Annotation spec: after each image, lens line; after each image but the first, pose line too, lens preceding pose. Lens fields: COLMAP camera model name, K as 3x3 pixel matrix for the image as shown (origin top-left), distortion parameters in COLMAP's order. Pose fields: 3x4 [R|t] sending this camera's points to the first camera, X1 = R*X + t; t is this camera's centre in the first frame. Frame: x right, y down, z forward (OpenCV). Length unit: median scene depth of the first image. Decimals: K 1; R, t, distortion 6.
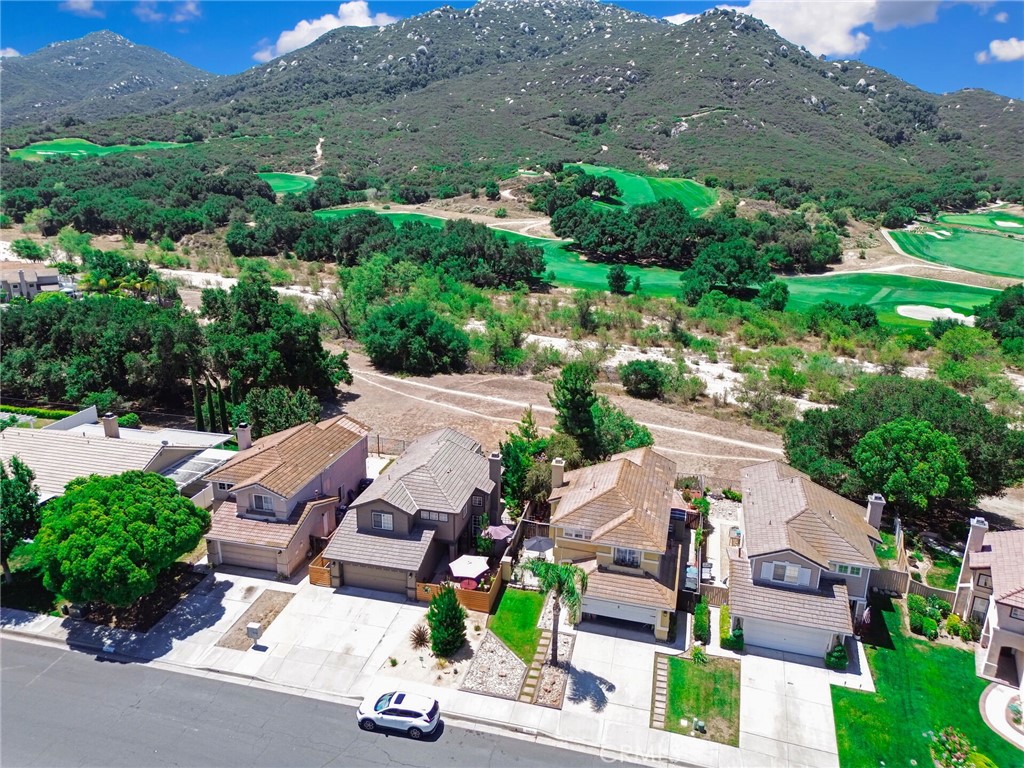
lens RADIAL K [[716.4, 0, 511.9], [0, 716.4, 389.1], [0, 0, 1]] dist [0.076246, -0.079456]
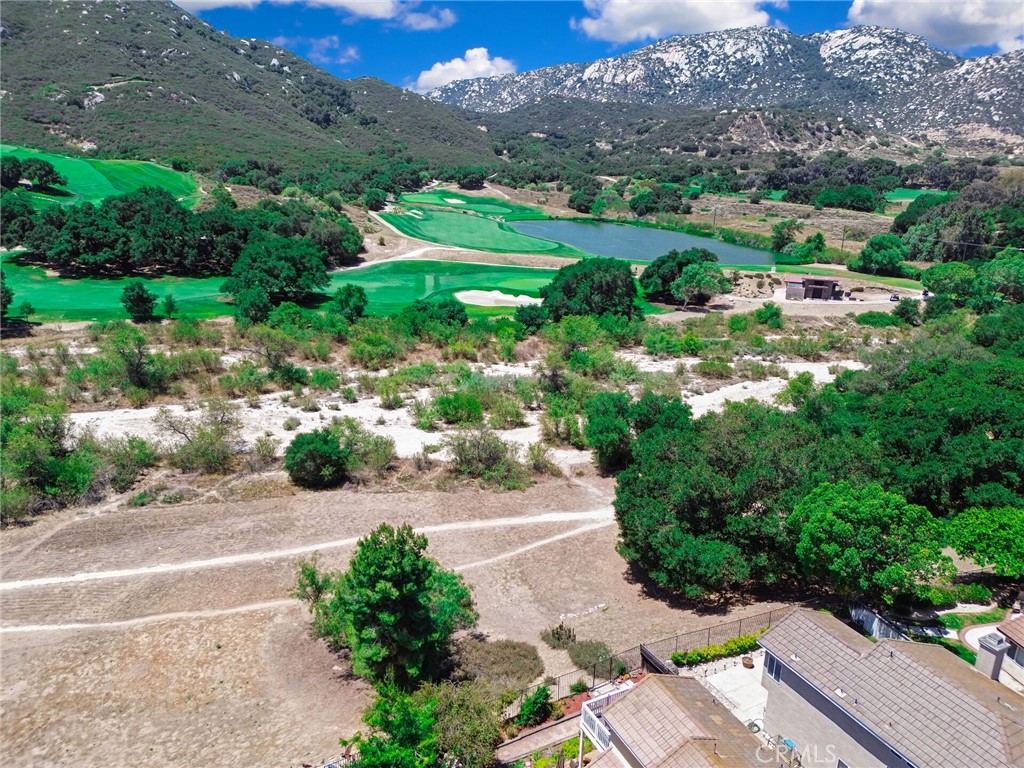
lens RADIAL K [[716.4, 0, 511.9], [0, 716.4, 389.1], [0, 0, 1]] dist [0.076246, -0.079456]
pose [[0.741267, -0.213590, 0.636319, -0.048210], [0.196997, 0.975499, 0.097953, -0.050386], [-0.641650, 0.052743, 0.765182, 0.153747]]
